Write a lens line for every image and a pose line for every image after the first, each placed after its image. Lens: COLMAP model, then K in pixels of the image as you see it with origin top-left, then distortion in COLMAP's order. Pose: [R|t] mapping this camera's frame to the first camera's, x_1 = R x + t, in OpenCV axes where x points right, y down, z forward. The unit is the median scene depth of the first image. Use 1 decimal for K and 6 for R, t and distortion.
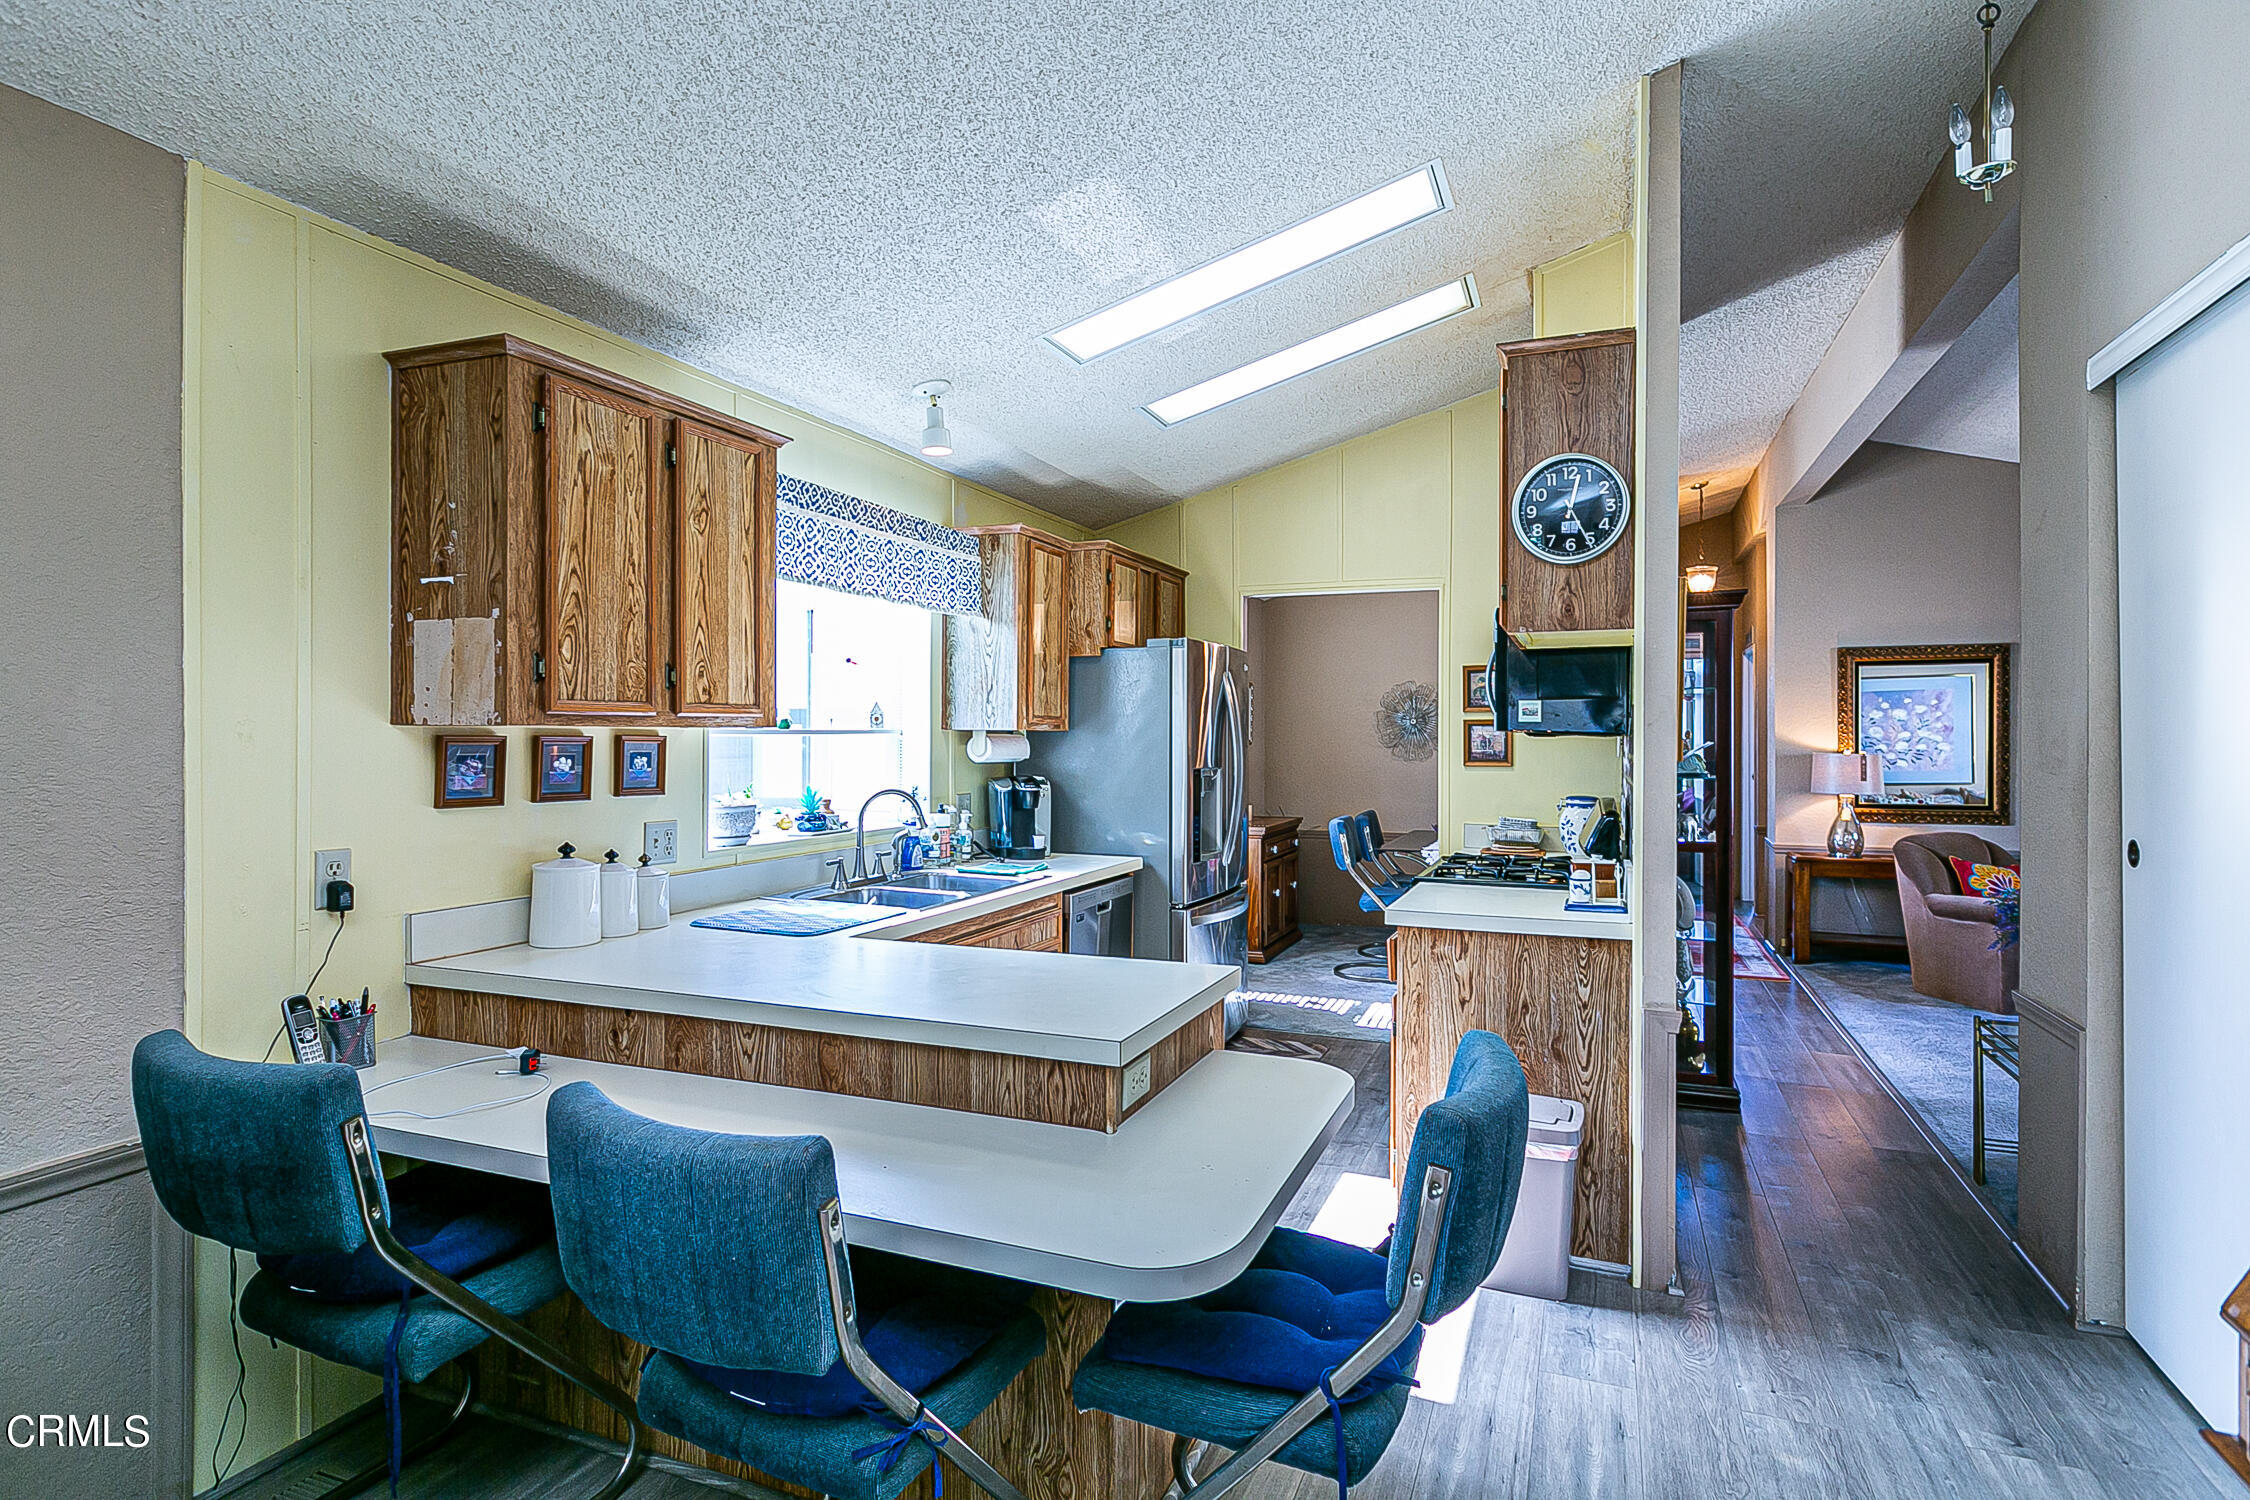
lens RADIAL K [[1124.9, 0, 1115.3], [0, 1124.9, 740.1], [0, 0, 1]] dist [-0.001761, -0.000045]
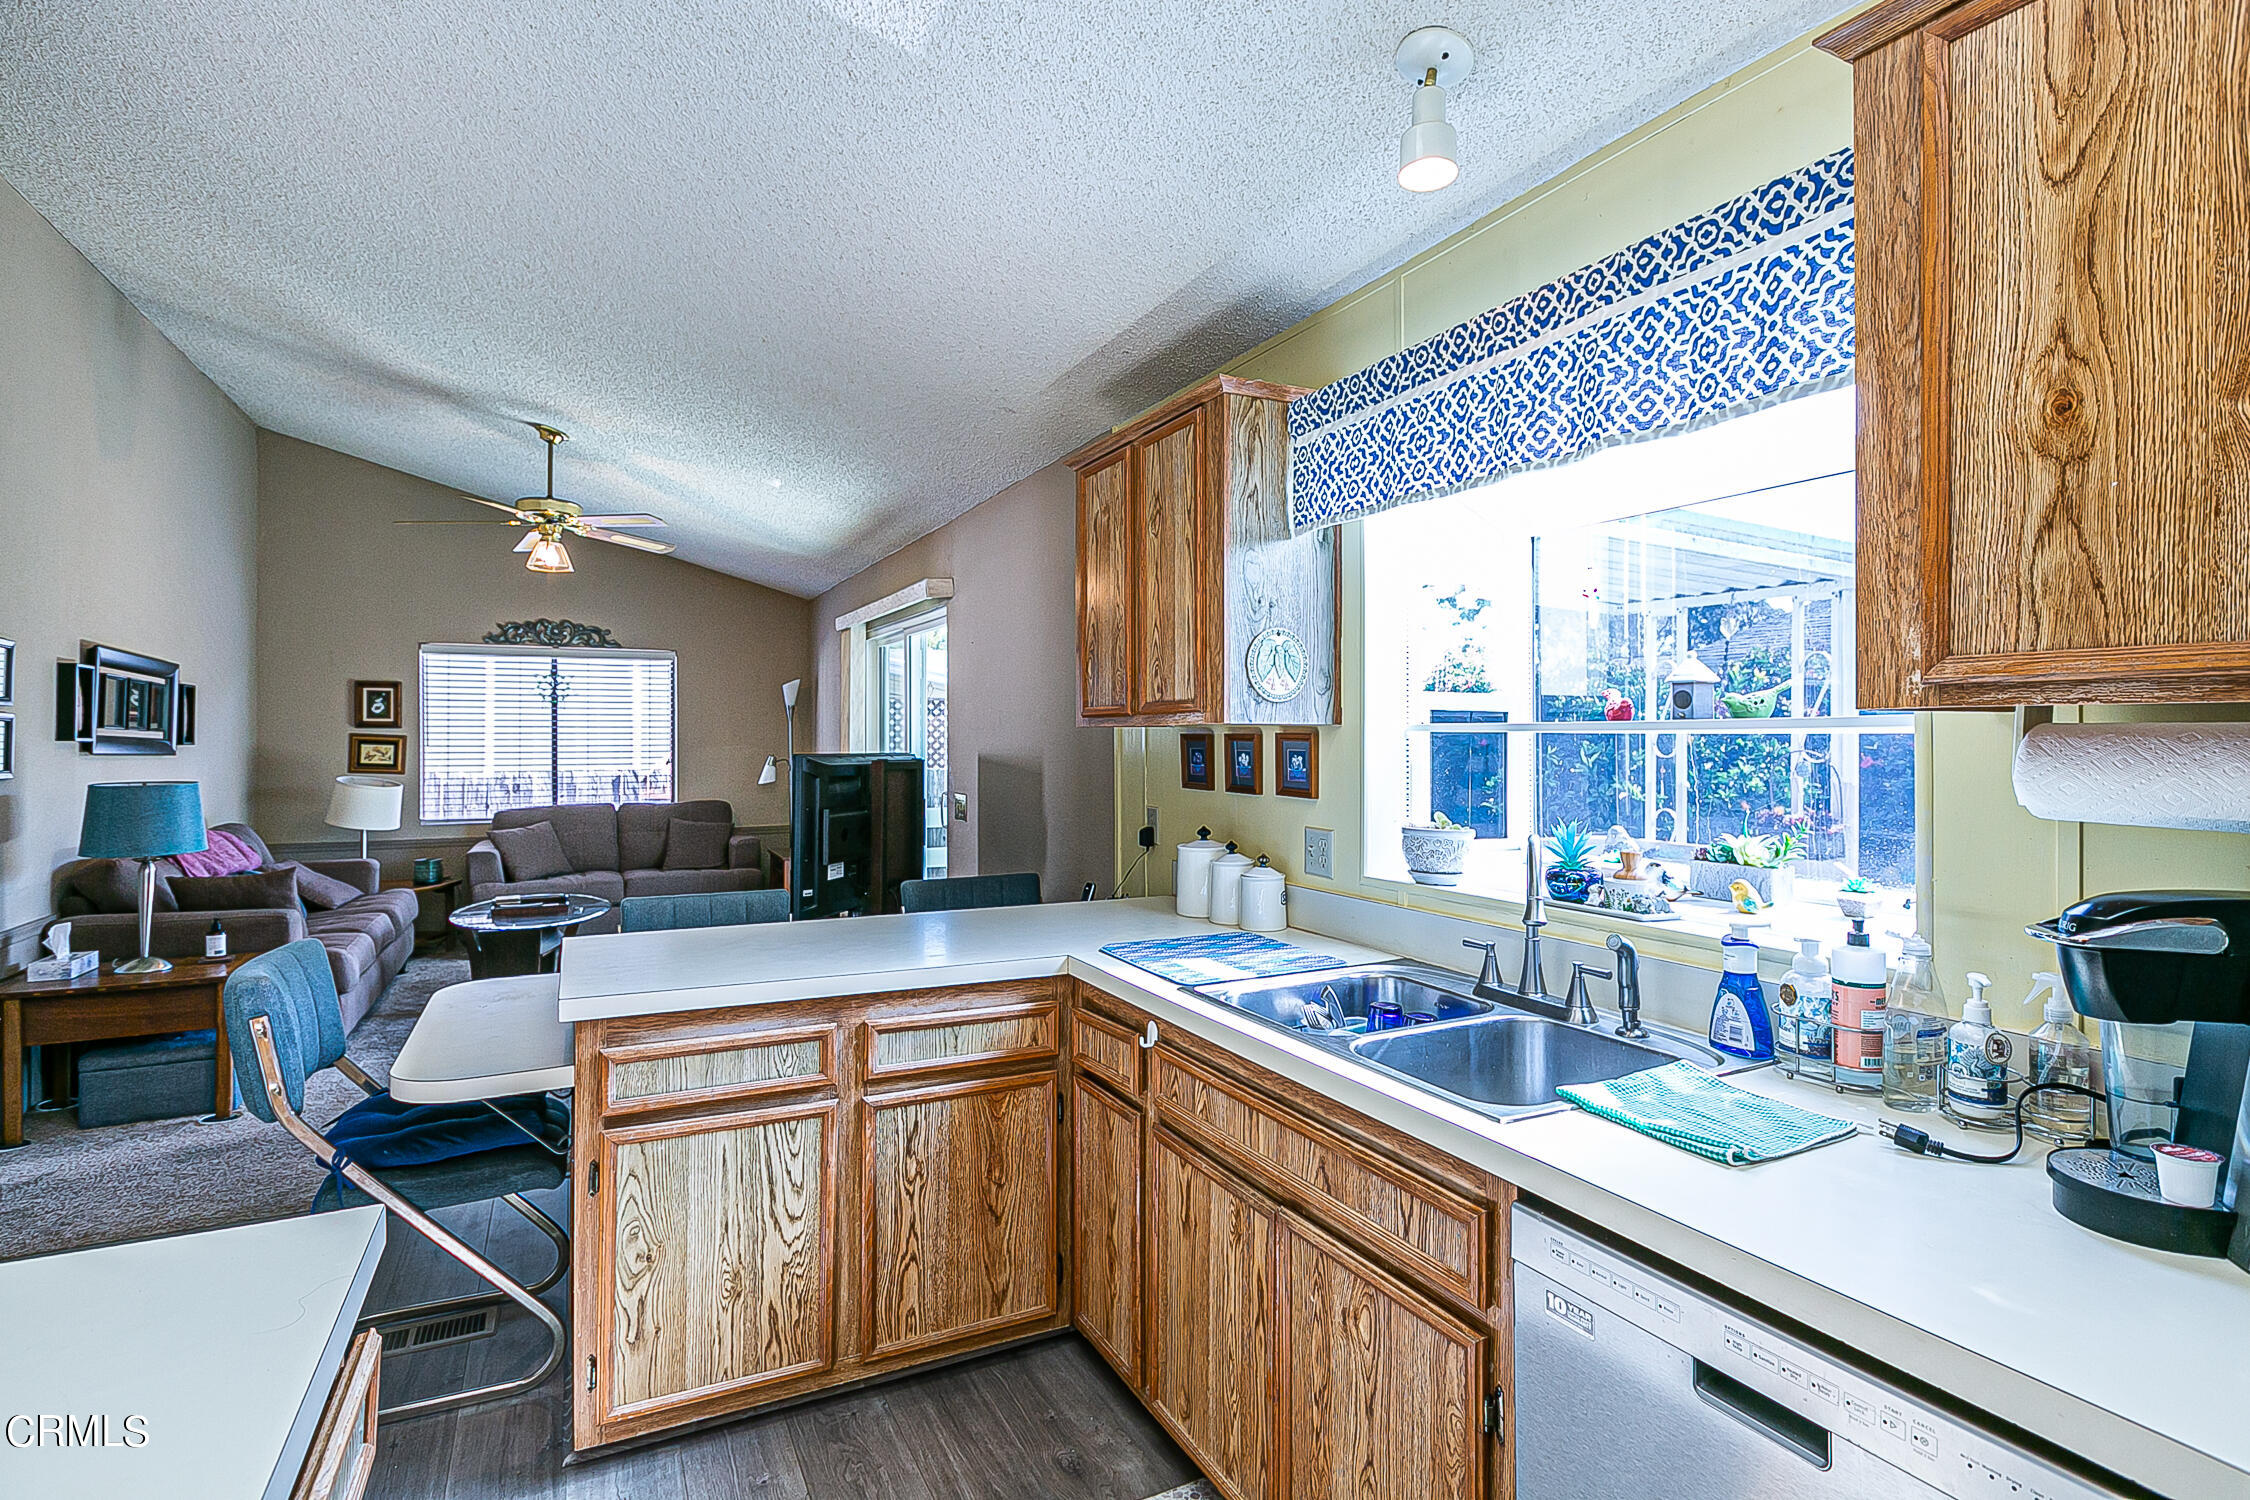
lens RADIAL K [[1107.8, 0, 1142.0], [0, 1107.8, 735.8], [0, 0, 1]] dist [-0.004999, 0.000388]
pose [[-0.643178, -0.003605, -0.765708, 0.245522], [-0.006478, 0.999979, 0.000733, -0.001089], [0.765689, 0.005431, -0.643188, 0.973423]]
